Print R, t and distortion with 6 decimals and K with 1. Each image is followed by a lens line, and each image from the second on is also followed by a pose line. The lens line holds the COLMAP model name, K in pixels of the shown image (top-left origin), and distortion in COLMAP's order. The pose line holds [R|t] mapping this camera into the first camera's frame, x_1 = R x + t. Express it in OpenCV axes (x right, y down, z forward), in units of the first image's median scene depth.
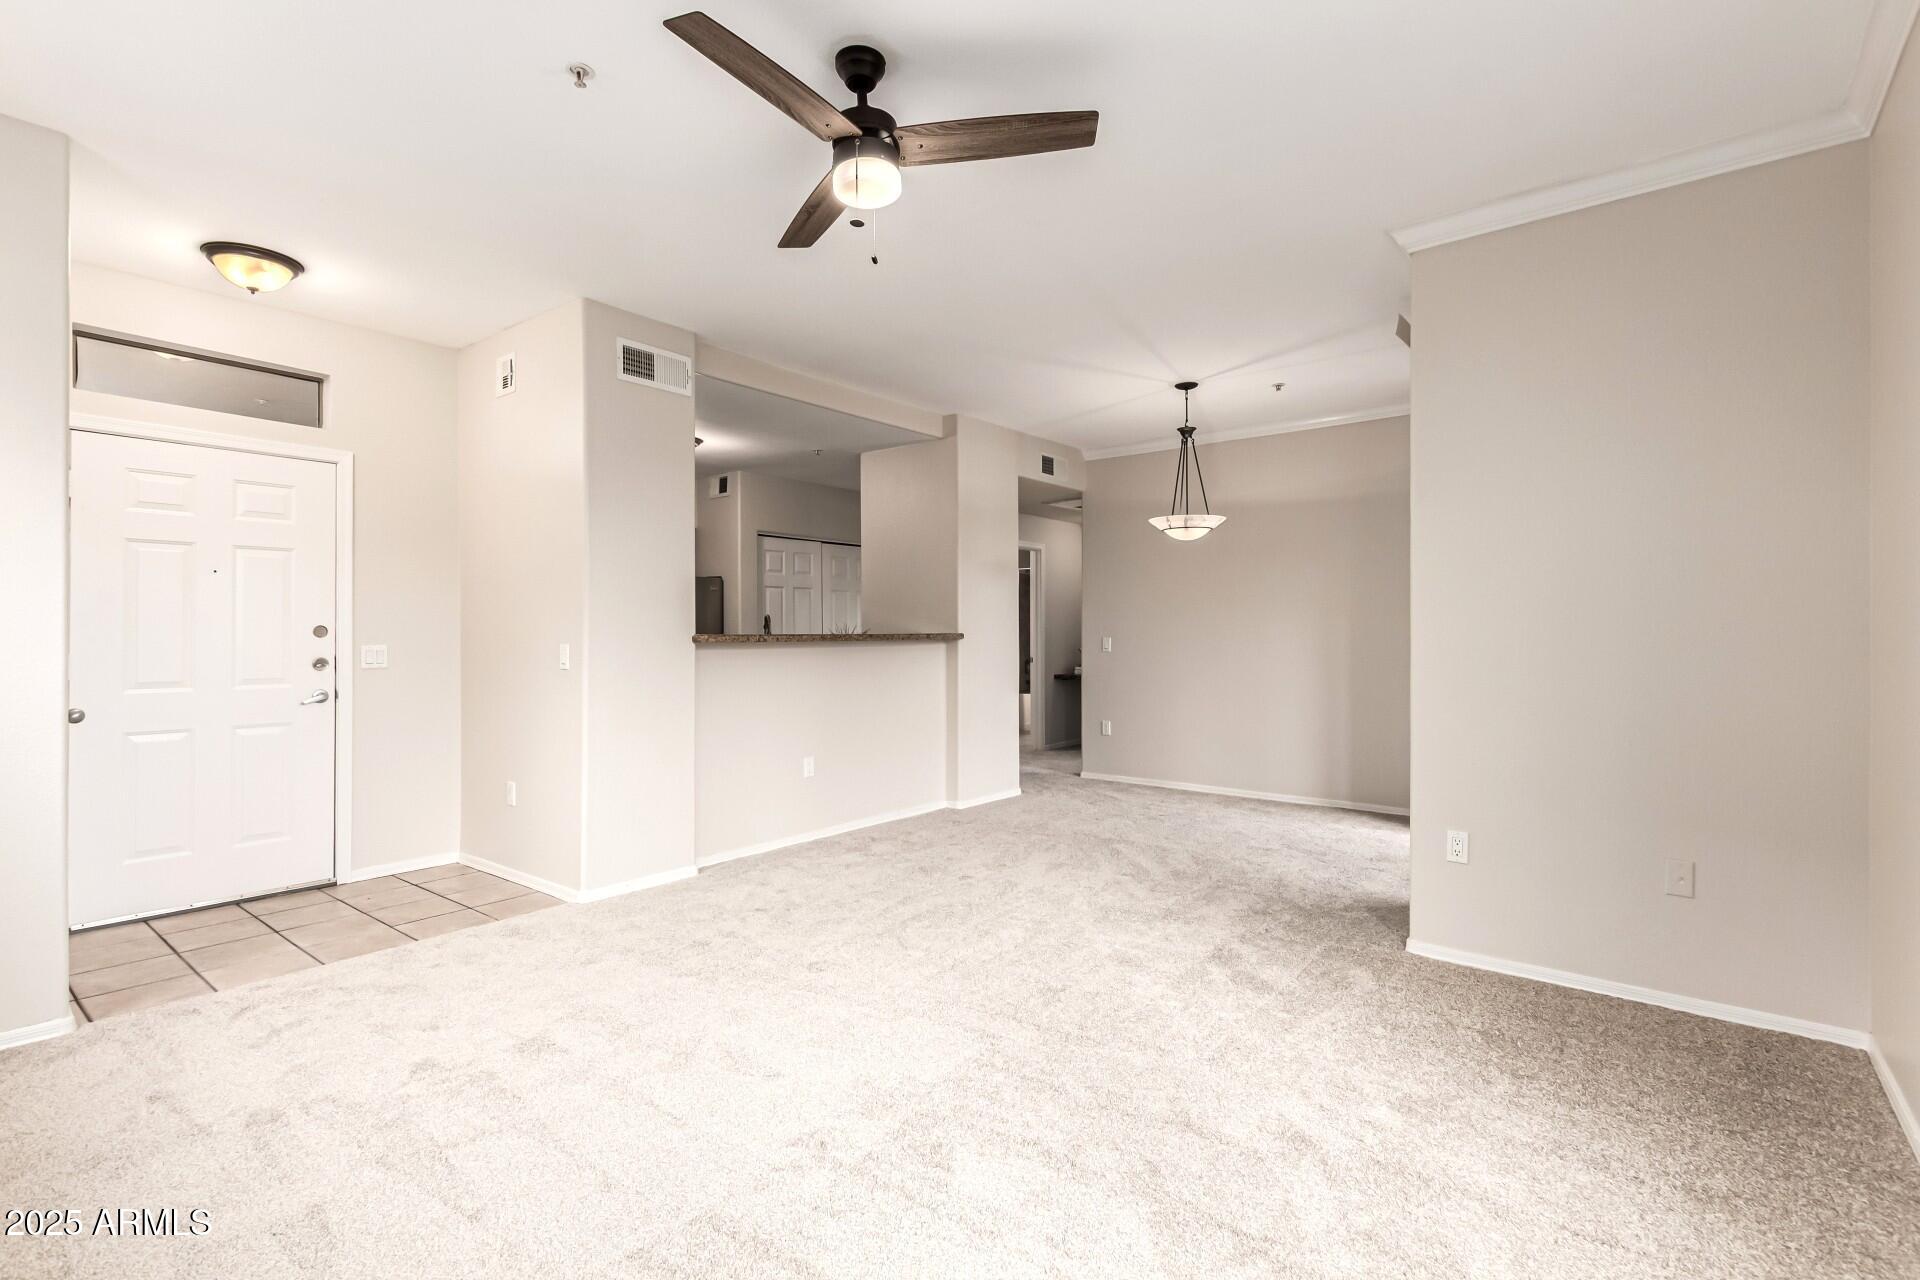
lens RADIAL K [[886.4, 0, 964.9], [0, 886.4, 630.0], [0, 0, 1]] dist [-0.000686, -0.000492]
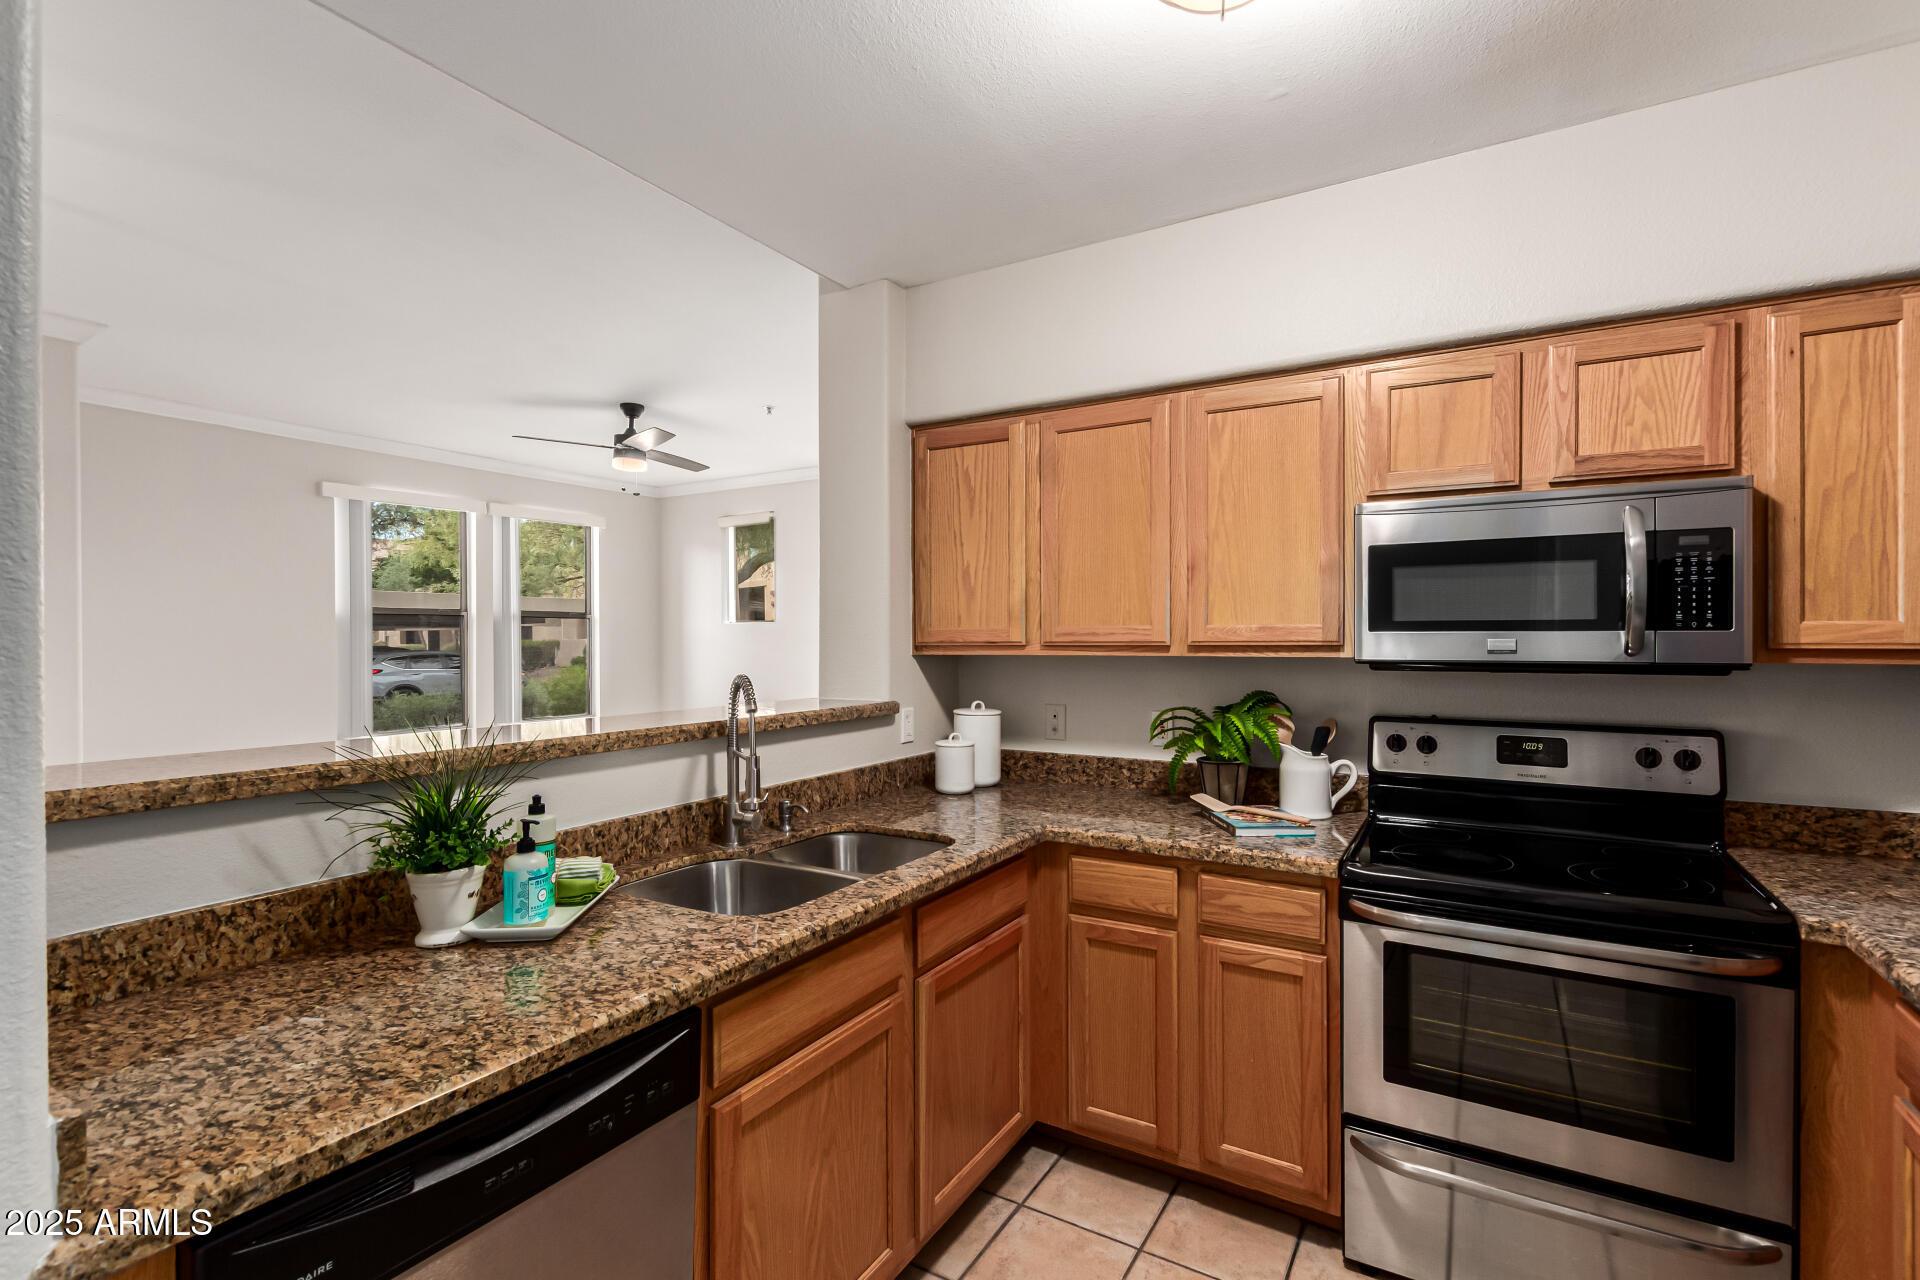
lens RADIAL K [[857.3, 0, 954.6], [0, 857.3, 645.7], [0, 0, 1]] dist [0.000879, -0.000155]
pose [[-0.990277, 0.003914, -0.139057, -0.318292], [0.003631, 0.999991, 0.002286, -0.037934], [0.139064, 0.001758, -0.990282, 1.663260]]
